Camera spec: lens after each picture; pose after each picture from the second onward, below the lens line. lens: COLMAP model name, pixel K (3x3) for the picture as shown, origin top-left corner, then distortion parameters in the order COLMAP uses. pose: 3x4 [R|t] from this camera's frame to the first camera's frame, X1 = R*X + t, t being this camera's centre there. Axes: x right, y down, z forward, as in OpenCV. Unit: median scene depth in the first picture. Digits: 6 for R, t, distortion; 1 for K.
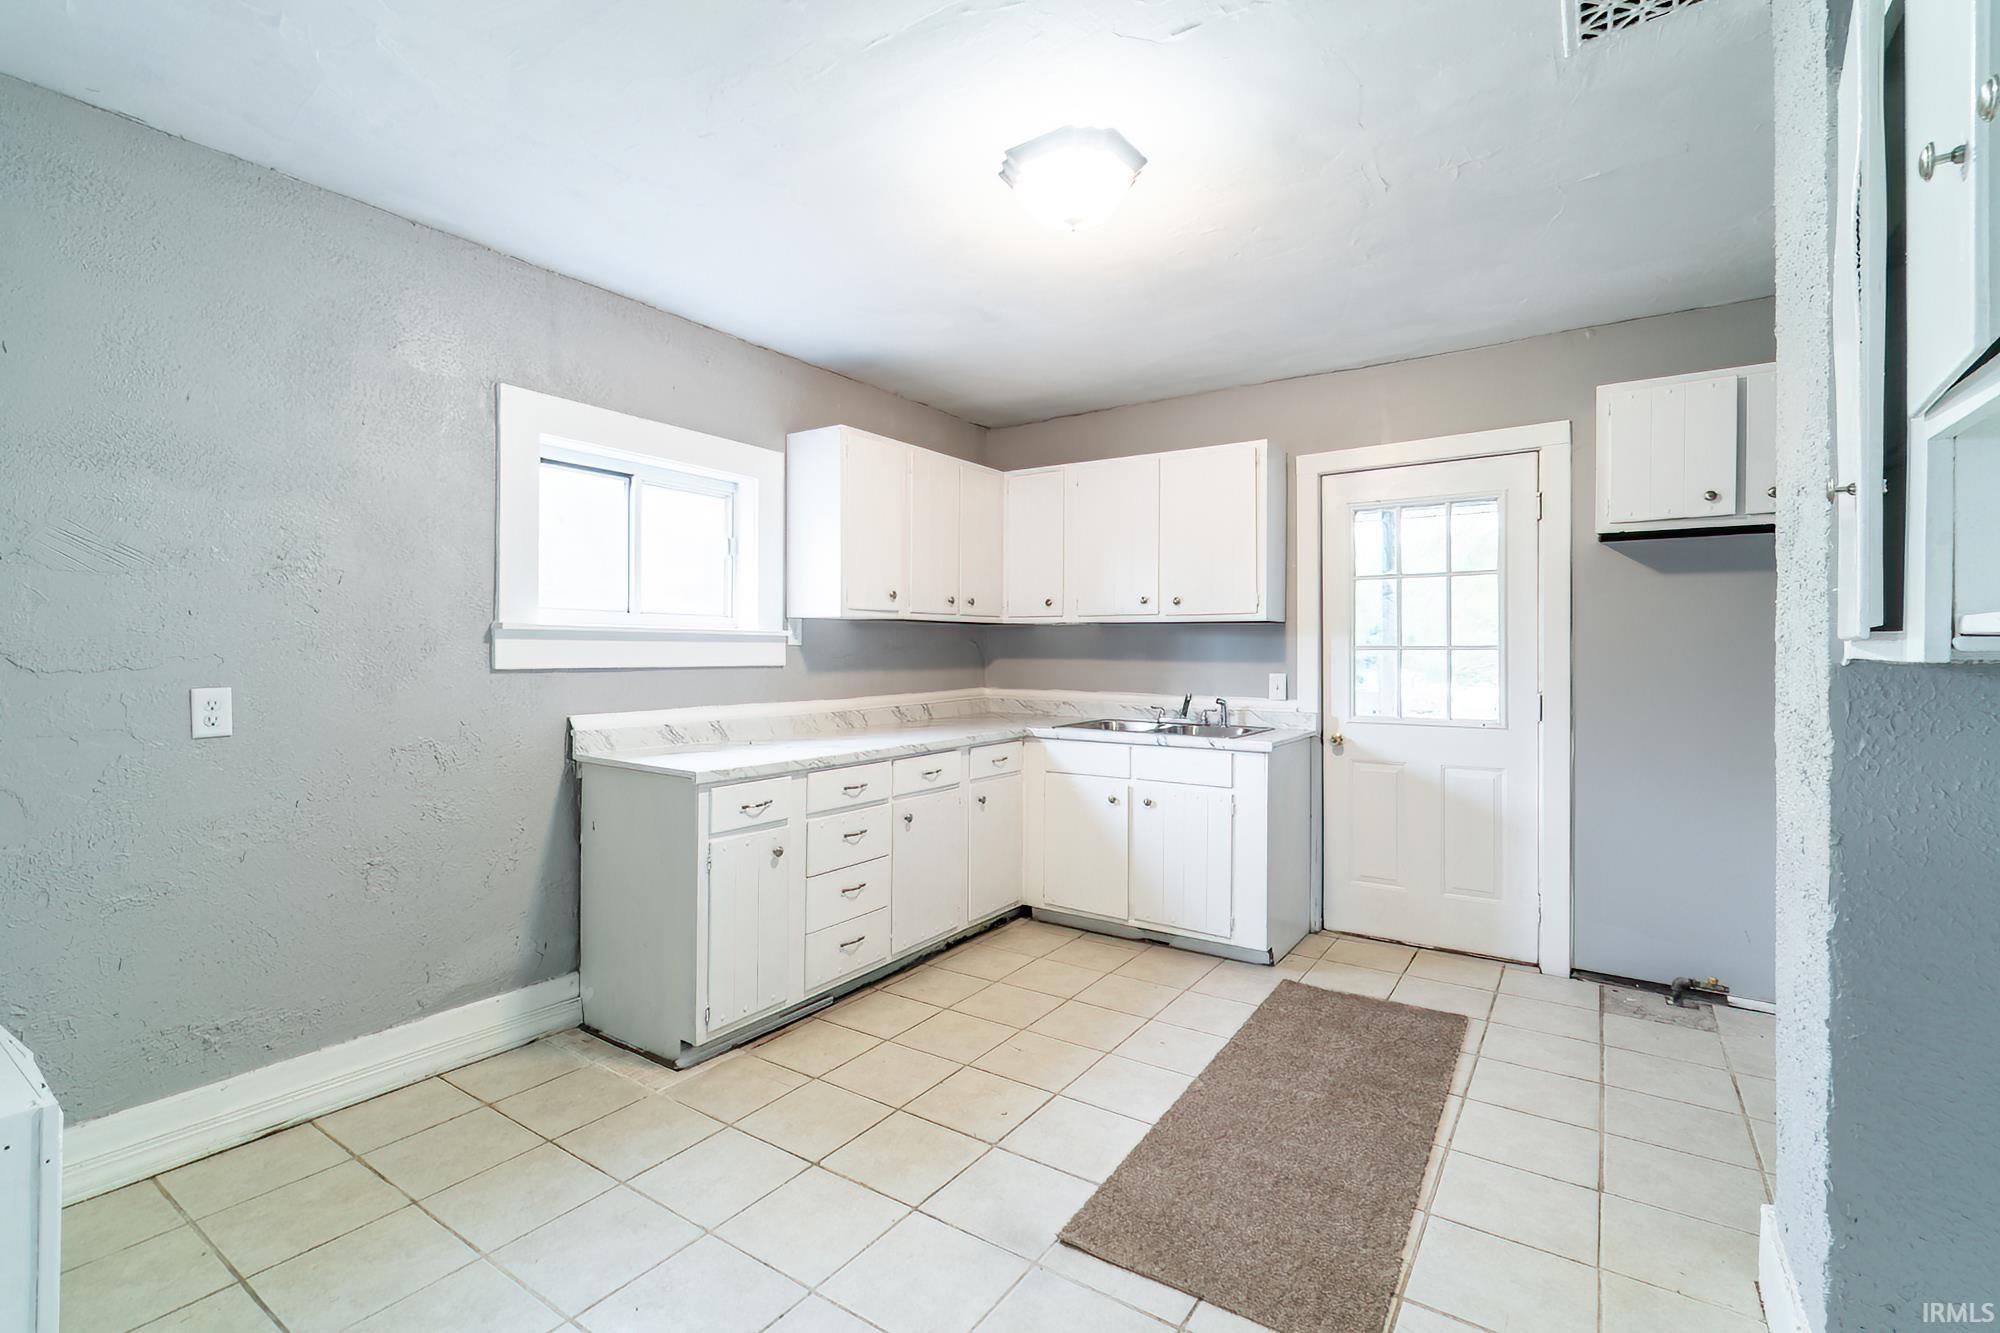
lens RADIAL K [[919.5, 0, 957.2], [0, 919.5, 646.5], [0, 0, 1]] dist [-0.000145, -0.000308]
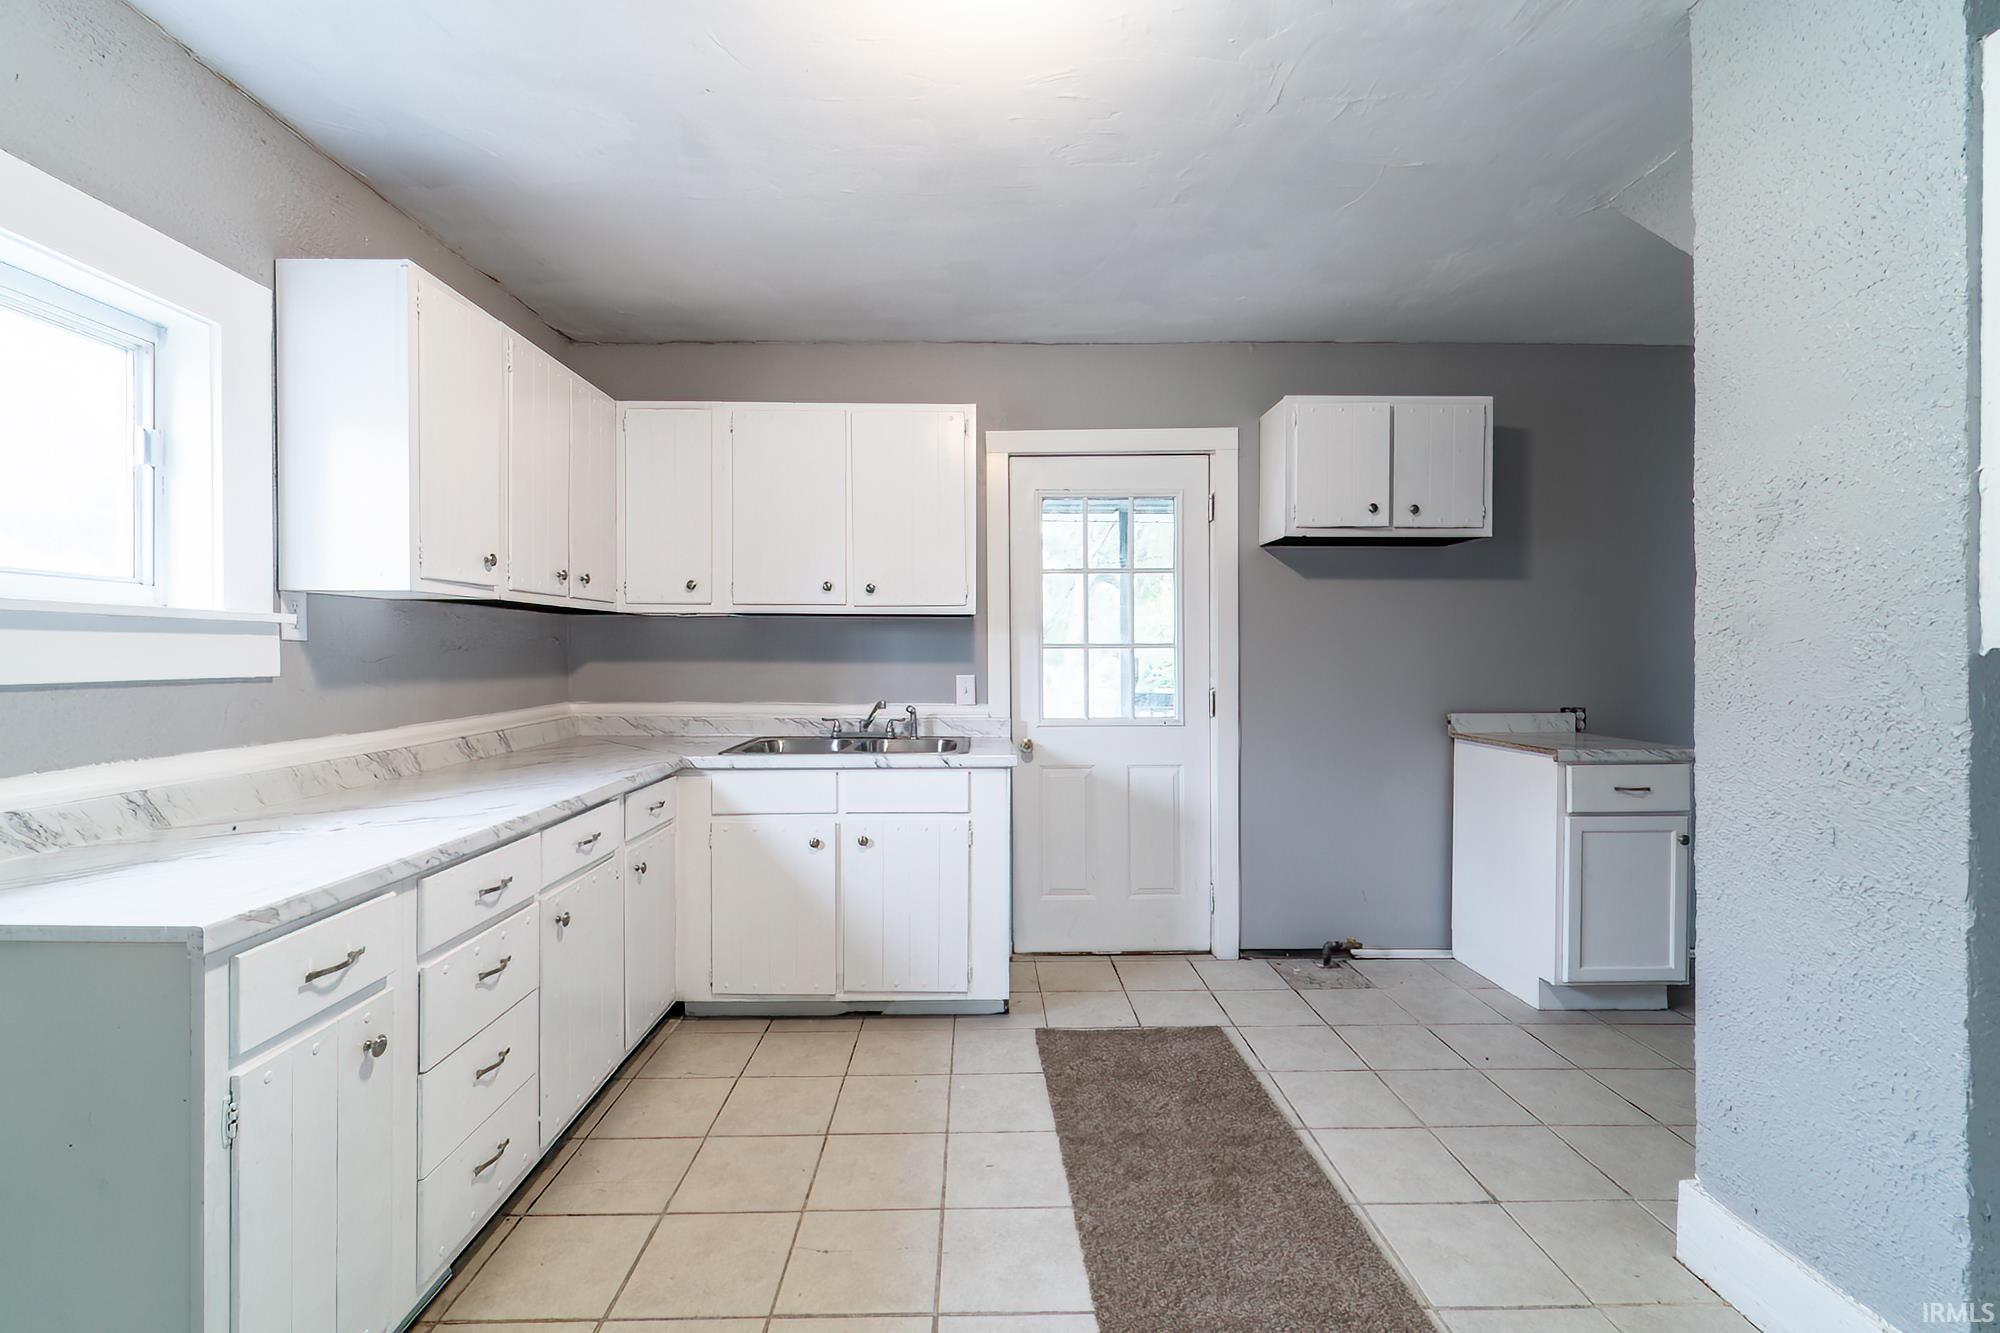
lens RADIAL K [[916.0, 0, 995.1], [0, 916.0, 660.1], [0, 0, 1]] dist [-0.001835, 0.000045]
pose [[0.807181, -0.008559, 0.590242, -0.167963], [0.001082, 0.999915, 0.013020, 0.004064], [-0.590303, -0.009871, 0.807121, 0.308942]]
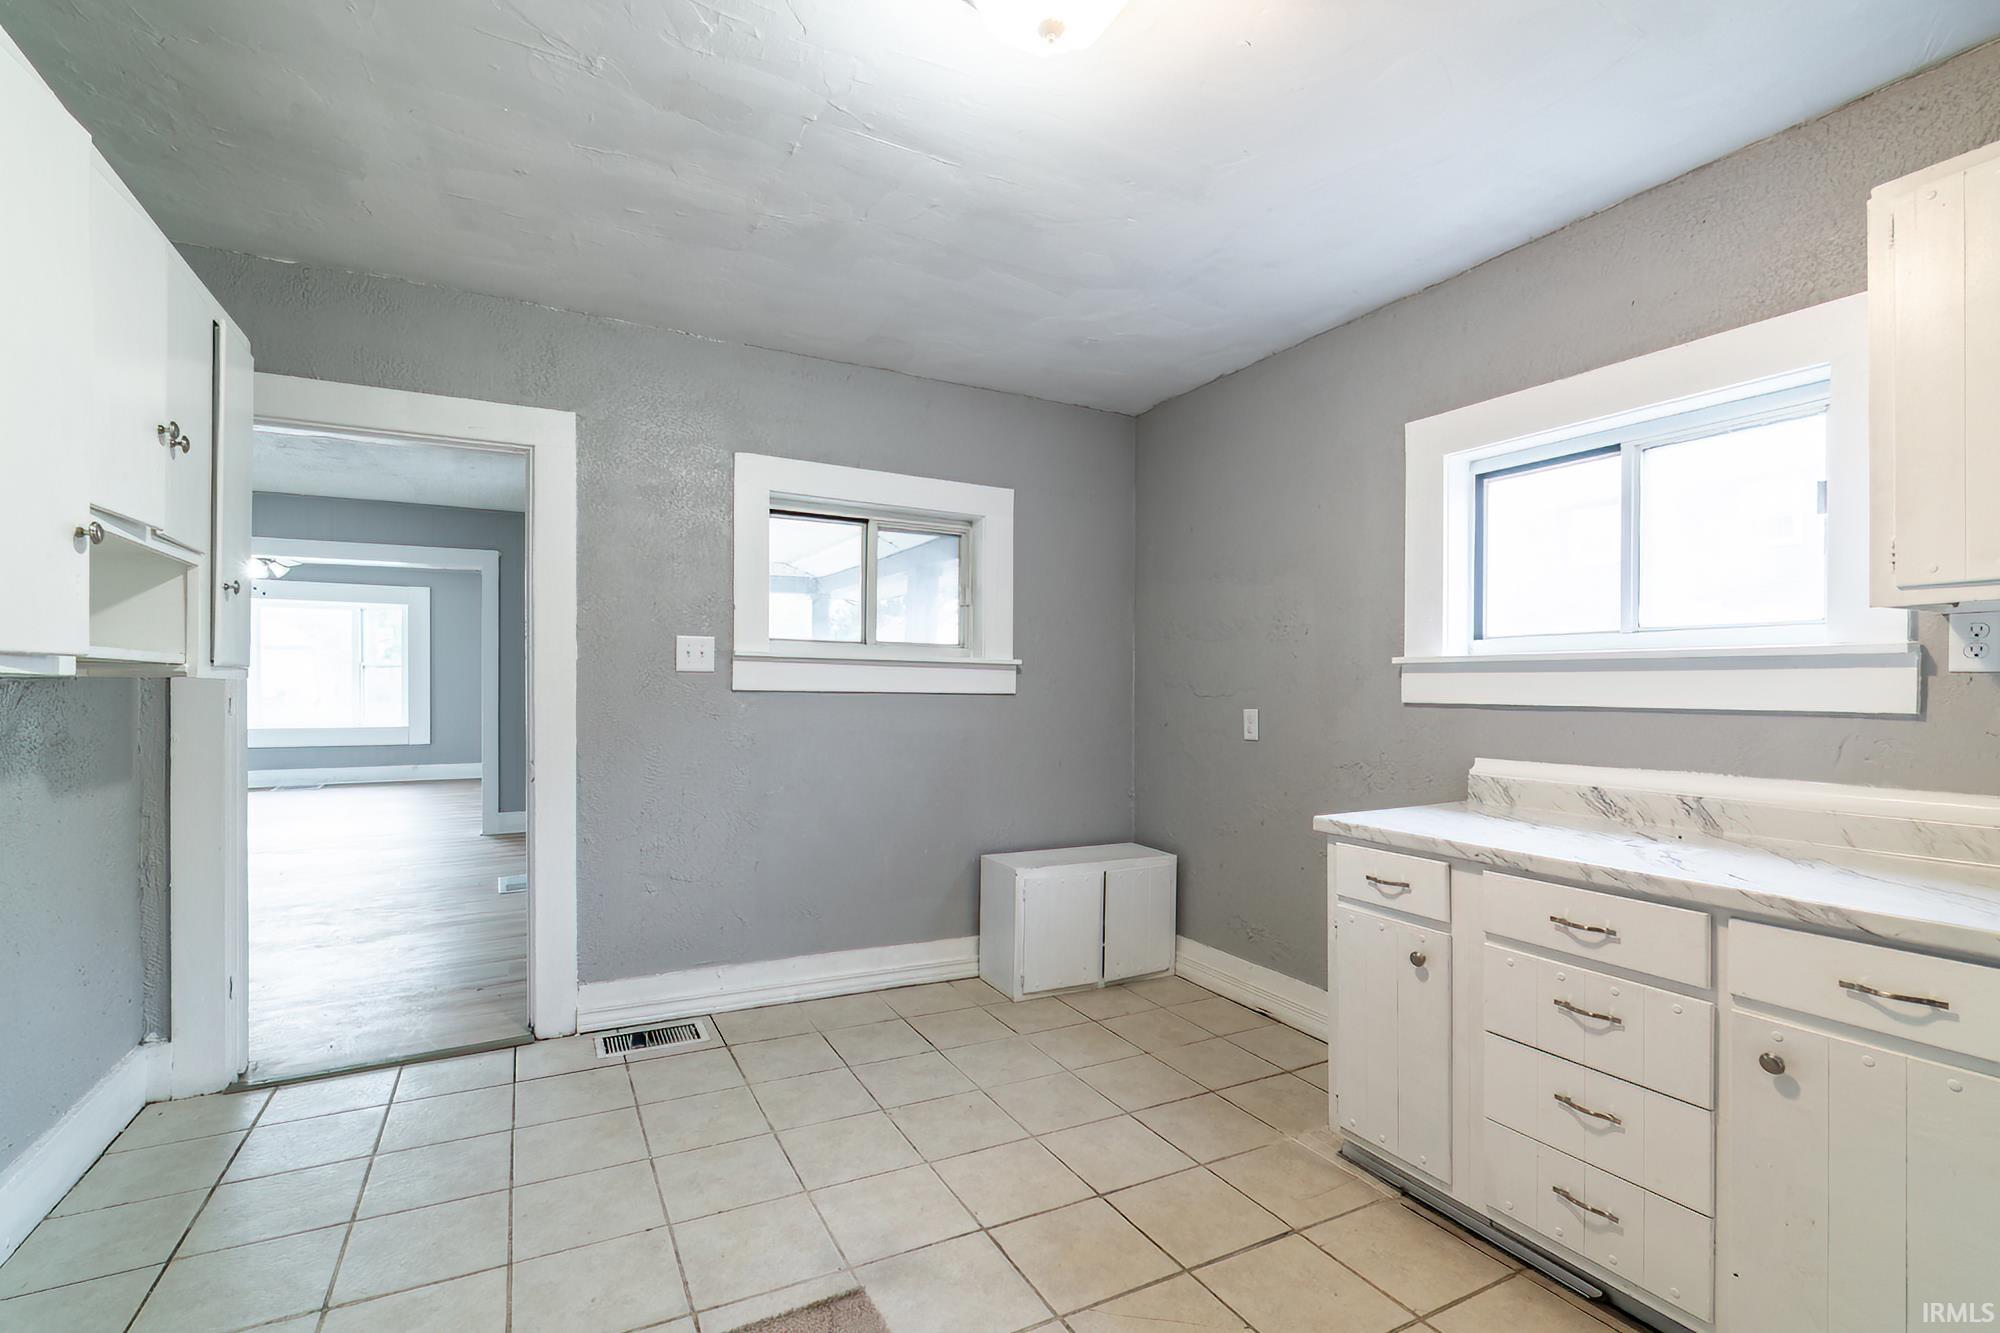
lens RADIAL K [[935.0, 0, 1032.2], [0, 935.0, 690.1], [0, 0, 1]] dist [0.000673, 0.000071]
pose [[-0.441999, -0.003437, -0.897009, 0.468065], [-0.002612, 0.999993, -0.002544, 0.010964], [0.897012, 0.001218, -0.442005, 0.820985]]
